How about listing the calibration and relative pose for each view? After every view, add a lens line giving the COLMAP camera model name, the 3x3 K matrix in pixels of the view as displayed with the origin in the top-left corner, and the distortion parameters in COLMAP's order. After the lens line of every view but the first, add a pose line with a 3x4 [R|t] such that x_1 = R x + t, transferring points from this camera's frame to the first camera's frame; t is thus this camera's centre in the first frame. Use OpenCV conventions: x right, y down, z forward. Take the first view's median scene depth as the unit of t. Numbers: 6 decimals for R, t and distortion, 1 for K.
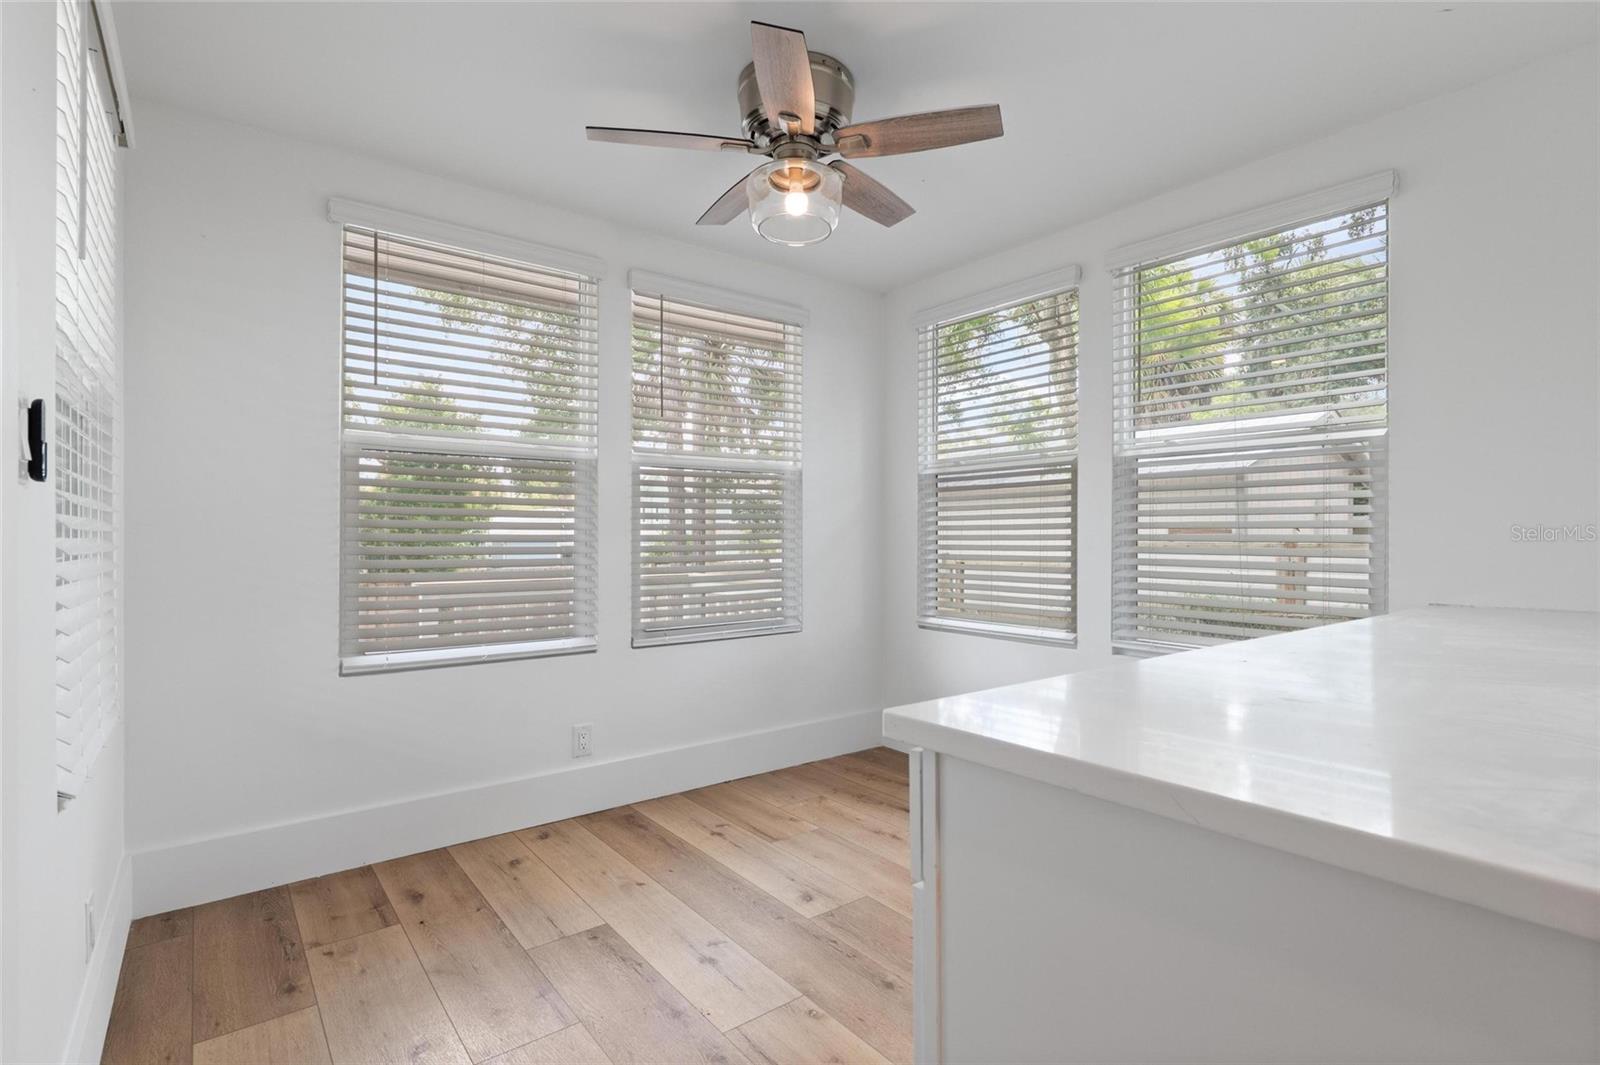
lens RADIAL K [[792.4, 0, 806.9], [0, 792.4, 527.8], [0, 0, 1]] dist [0.005035, 0.000297]
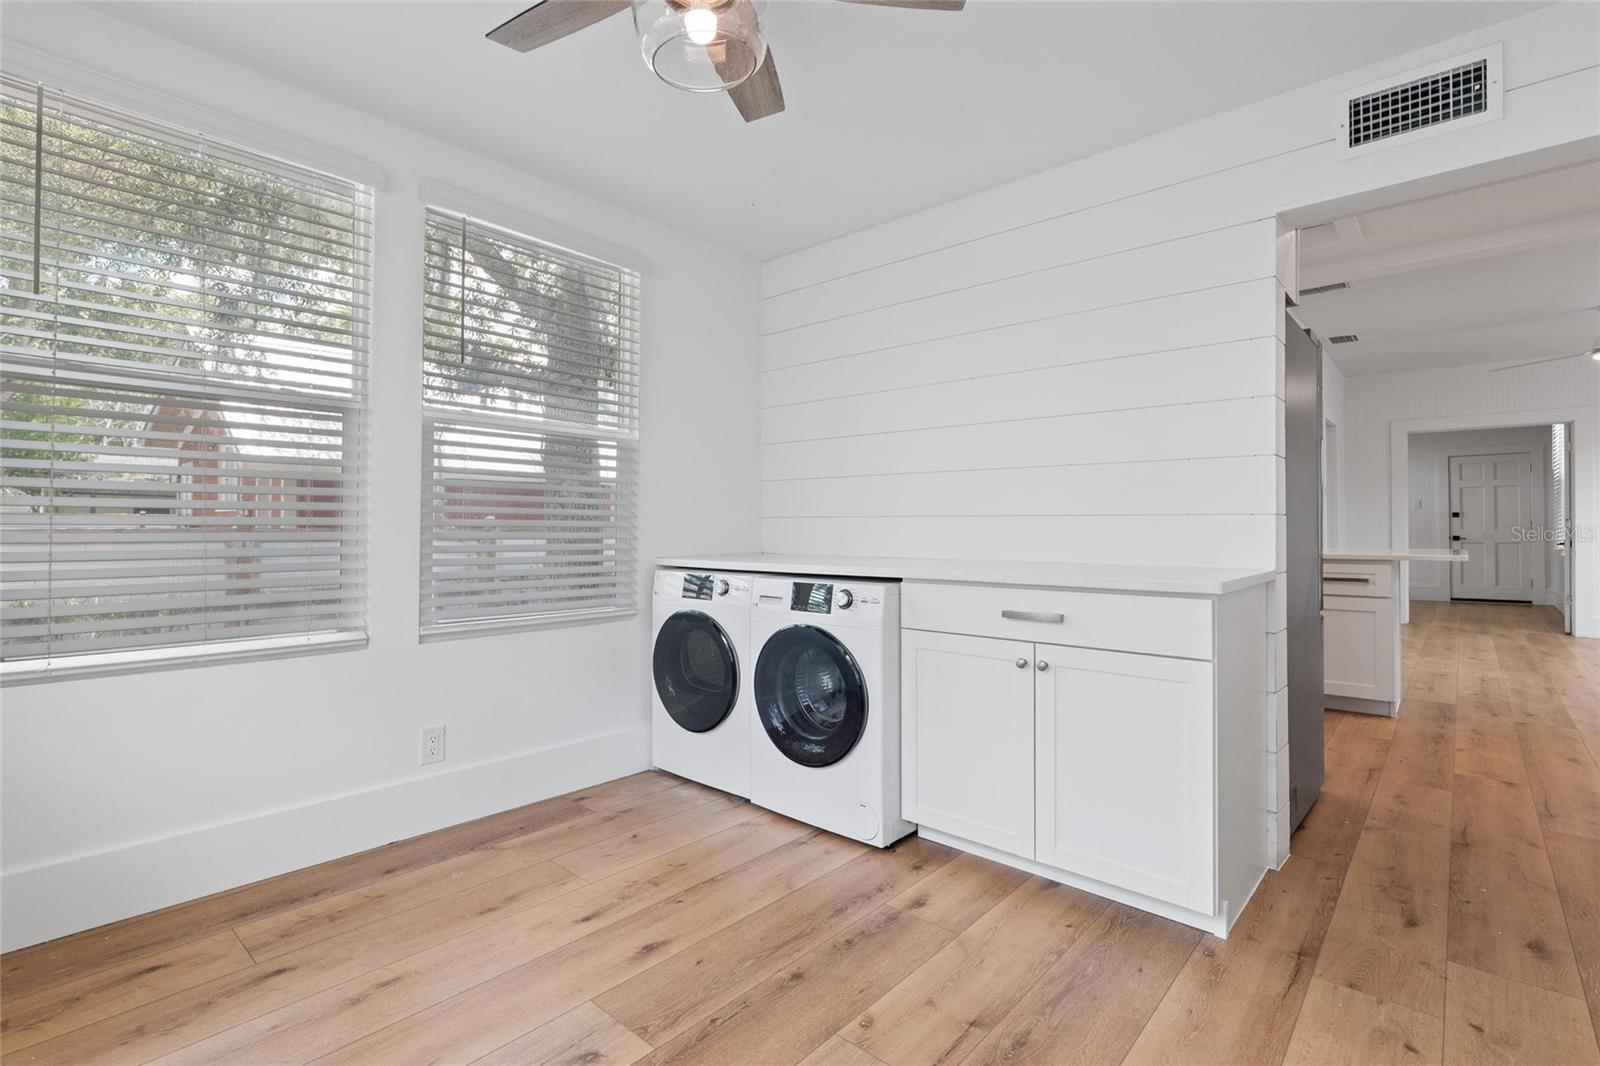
lens RADIAL K [[758.7, 0, 794.8], [0, 758.7, 527.2], [0, 0, 1]] dist [0.001349, 0.000041]
pose [[-0.165910, 0.001433, 0.986140, -0.728765], [0.000512, 0.999999, -0.001367, 0.045274], [-0.986141, 0.000279, -0.165910, 1.076817]]
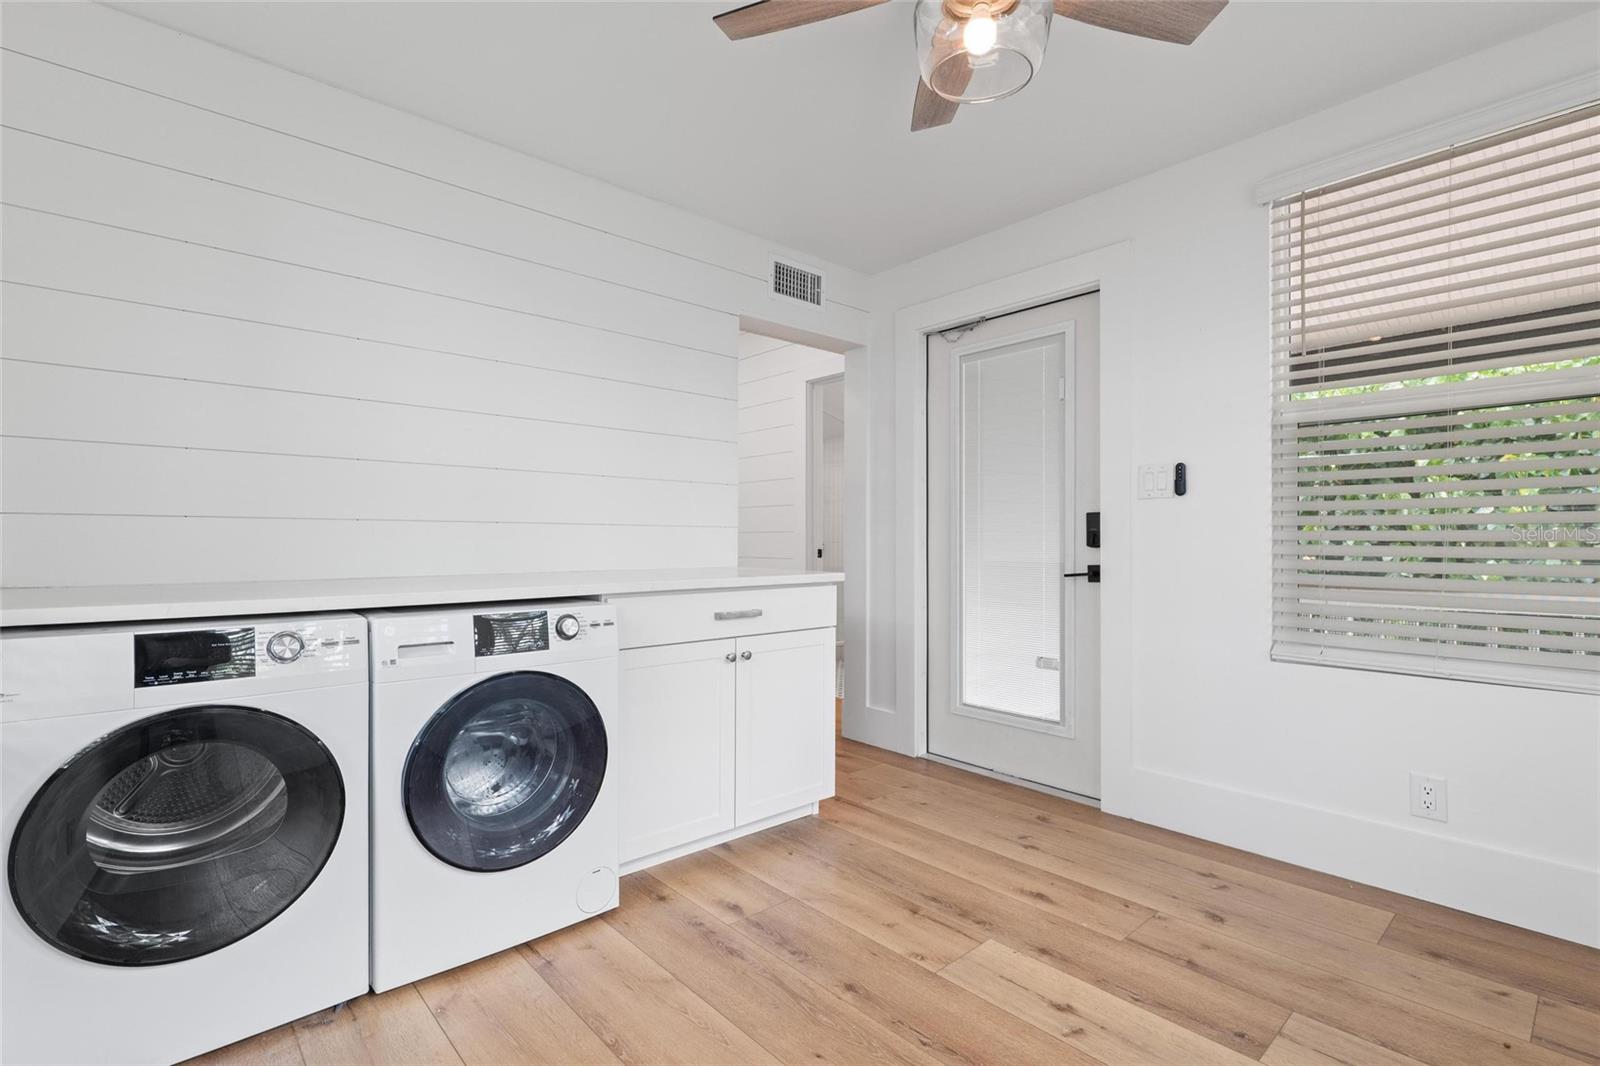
lens RADIAL K [[750.4, 0, 806.7], [0, 750.4, 548.4], [0, 0, 1]] dist [0.002595, -0.000505]
pose [[-0.997209, 0.000394, -0.074663, 0.205097], [-0.000722, 0.999888, 0.014930, 0.045465], [0.074660, 0.014942, -0.997097, 1.745560]]
